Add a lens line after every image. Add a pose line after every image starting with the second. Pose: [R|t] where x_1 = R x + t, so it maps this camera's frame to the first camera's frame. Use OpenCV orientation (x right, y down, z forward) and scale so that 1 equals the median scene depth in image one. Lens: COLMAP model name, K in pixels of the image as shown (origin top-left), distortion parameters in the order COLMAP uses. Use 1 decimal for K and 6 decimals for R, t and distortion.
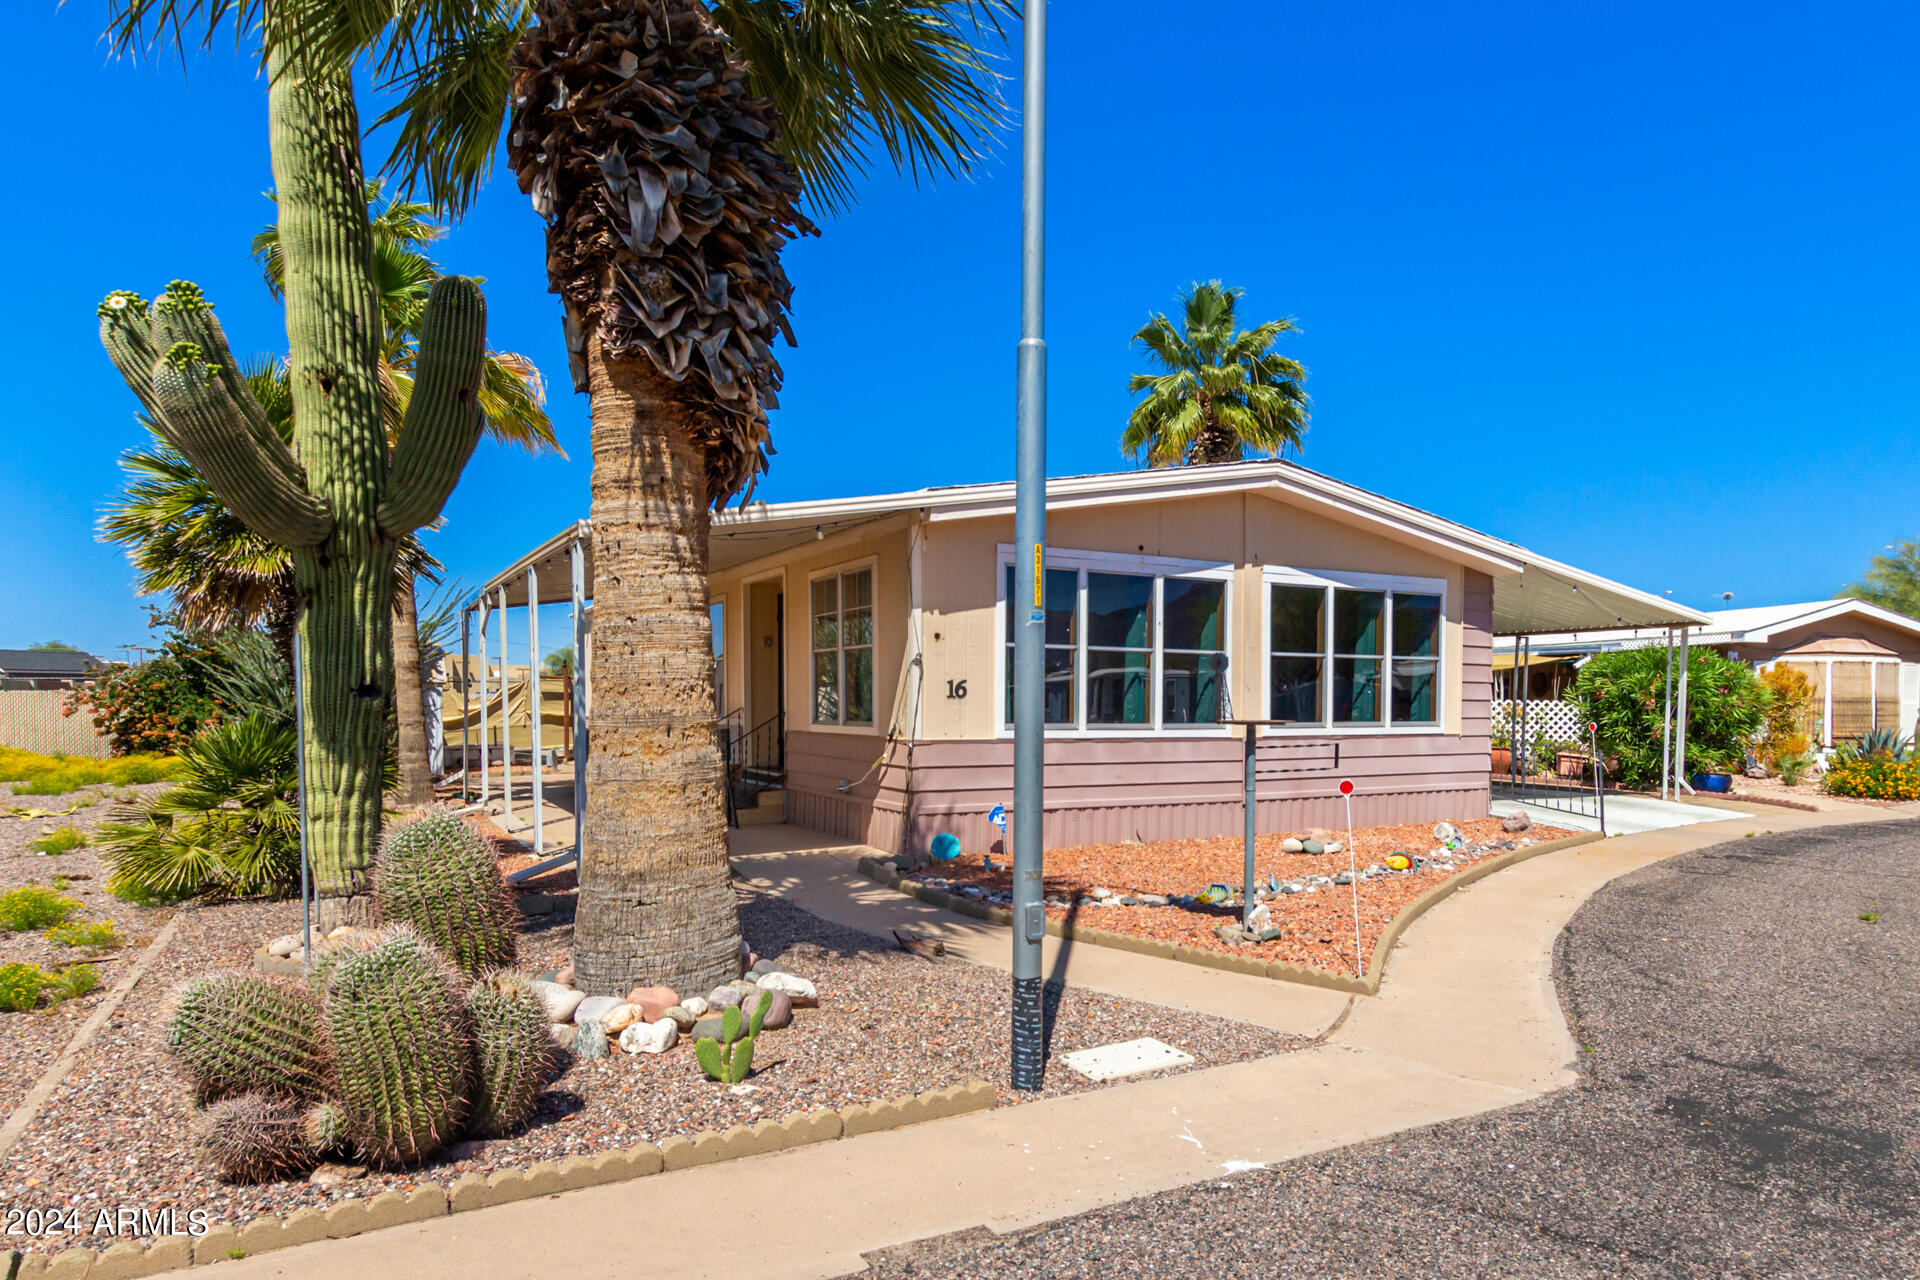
lens RADIAL K [[895.0, 0, 958.1], [0, 895.0, 718.7], [0, 0, 1]] dist [0.002348, 0.000399]
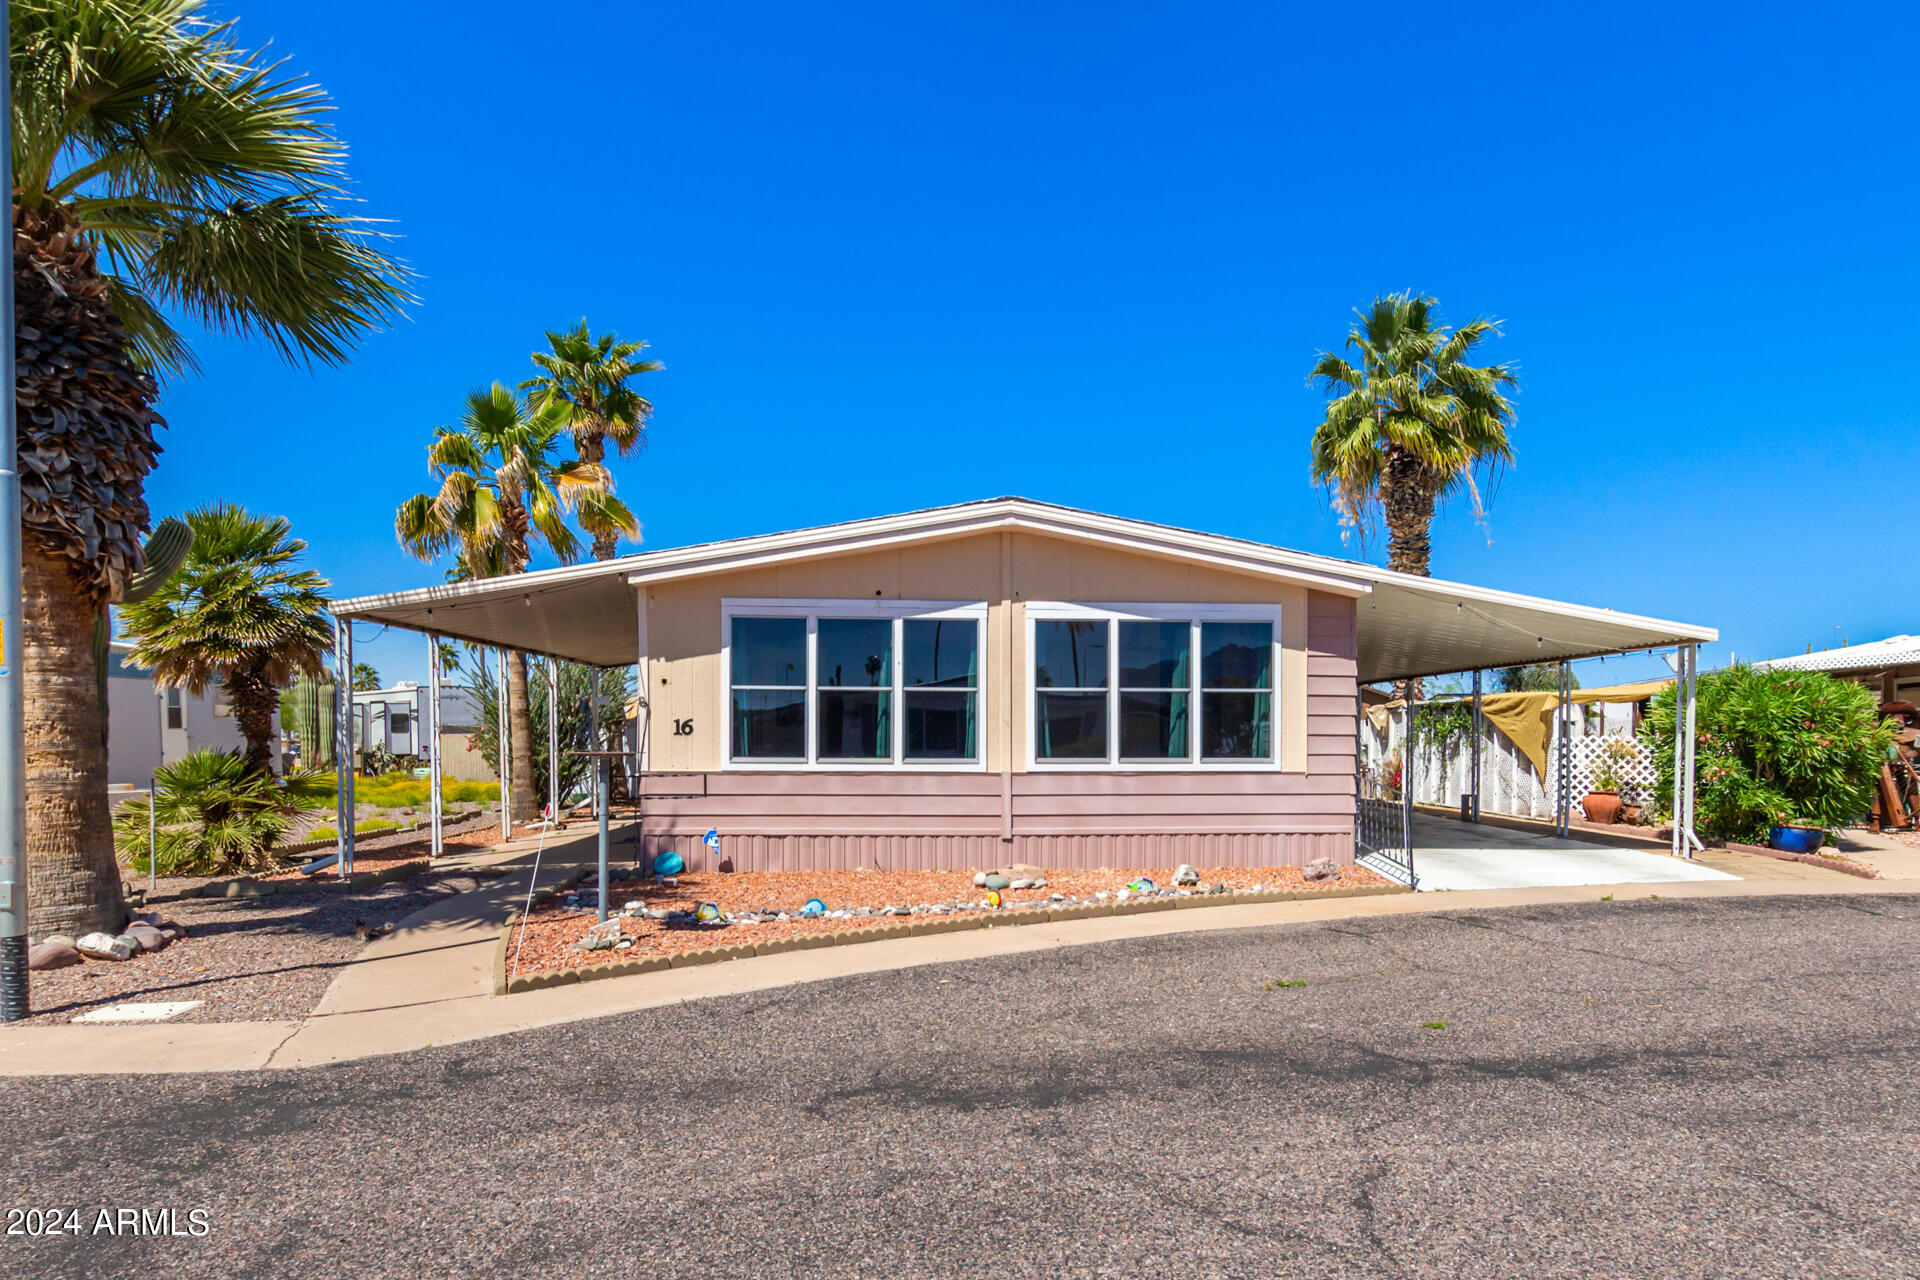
lens RADIAL K [[850.4, 0, 966.0], [0, 850.4, 745.1], [0, 0, 1]] dist [0.004932, 0.000188]
pose [[0.943504, -0.001145, -0.331358, 0.595633], [-0.003624, 0.999899, -0.013776, 0.003304], [0.331340, 0.014199, 0.943404, 0.078807]]
